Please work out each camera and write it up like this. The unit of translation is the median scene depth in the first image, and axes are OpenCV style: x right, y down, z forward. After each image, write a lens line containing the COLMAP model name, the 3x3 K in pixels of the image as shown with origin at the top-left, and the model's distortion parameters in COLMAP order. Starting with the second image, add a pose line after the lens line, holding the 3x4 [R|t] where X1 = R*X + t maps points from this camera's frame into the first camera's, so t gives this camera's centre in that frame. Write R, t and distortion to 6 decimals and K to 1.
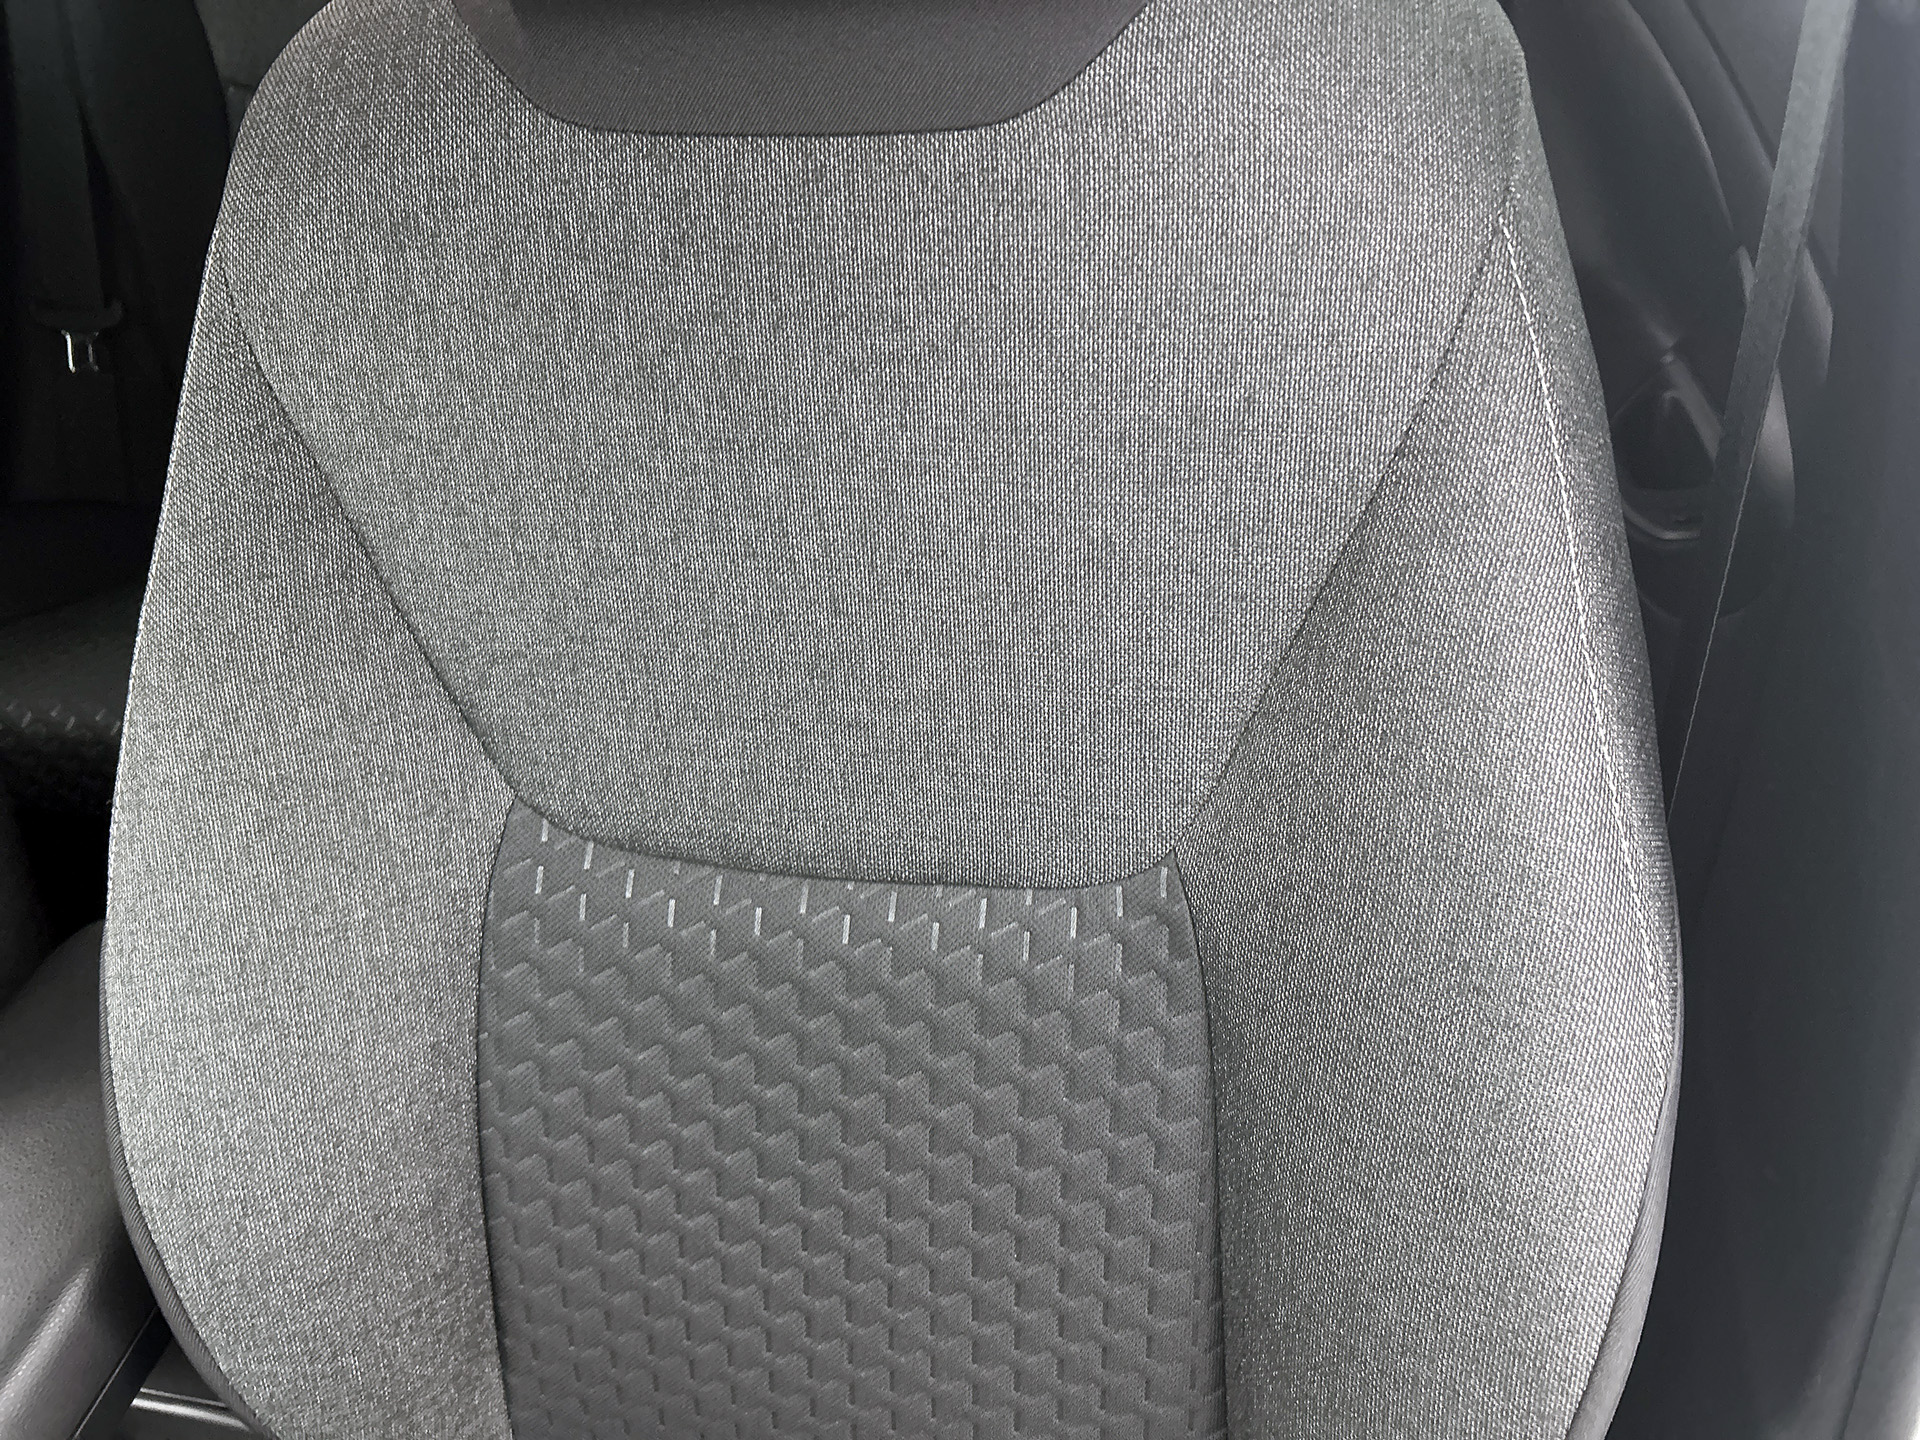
lens RADIAL K [[1452.9, 0, 965.5], [0, 1452.9, 710.8], [0, 0, 1]] dist [0.016607, -0.020346]
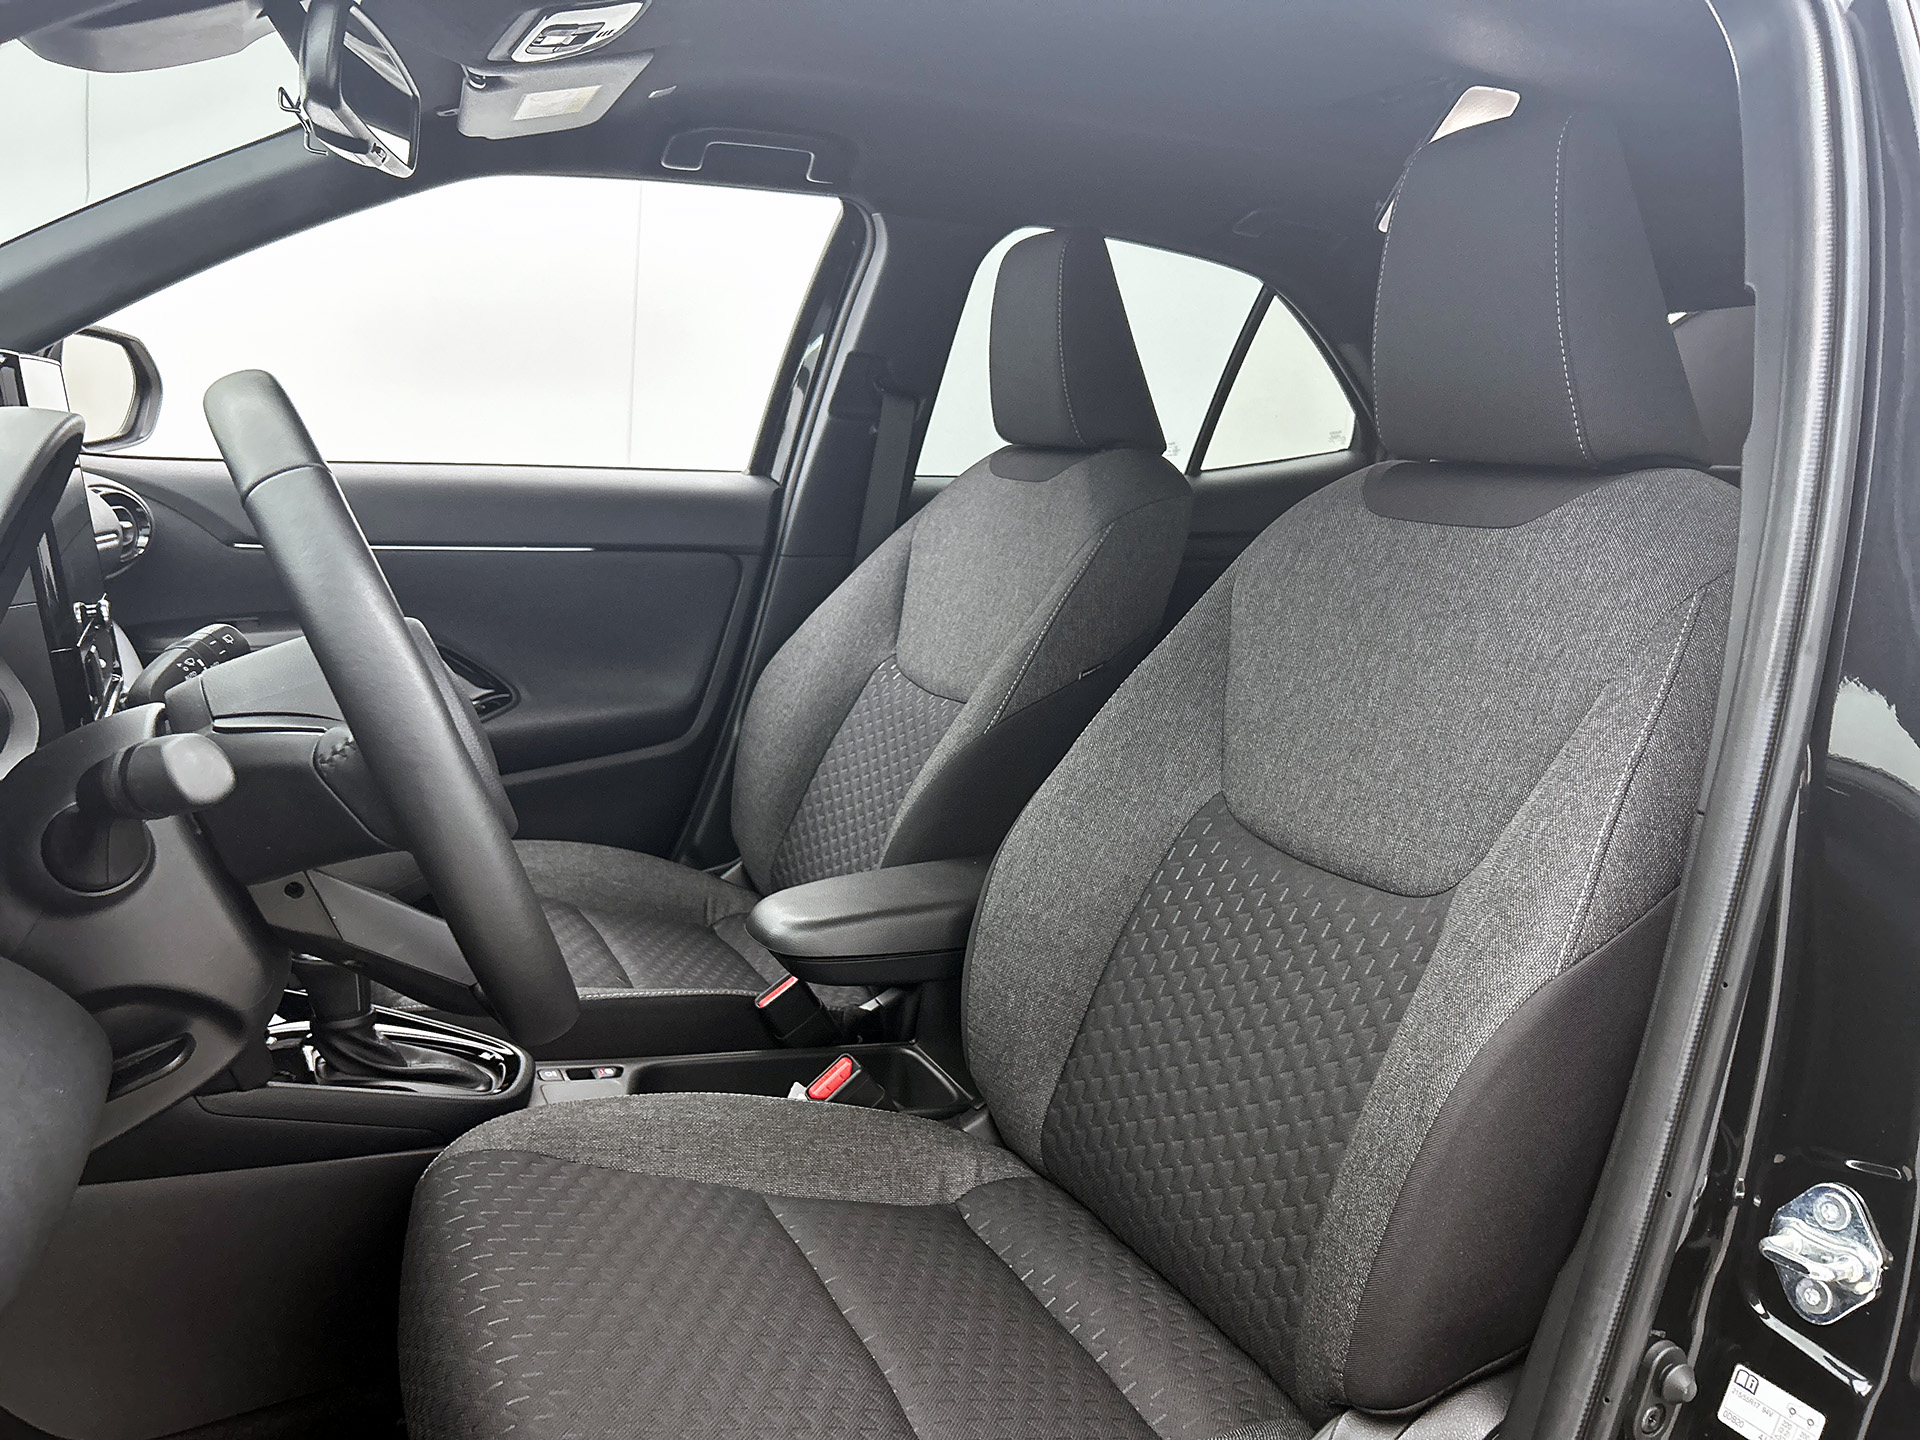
lens RADIAL K [[1452.9, 0, 959.5], [0, 1452.9, 723.8], [0, 0, 1]] dist [0.016607, -0.020346]
pose [[0.610550, 0.262291, -0.747283, 1.056854], [-0.593851, 0.775909, -0.212854, 0.693673], [0.523994, 0.573733, 0.629493, -0.596319]]
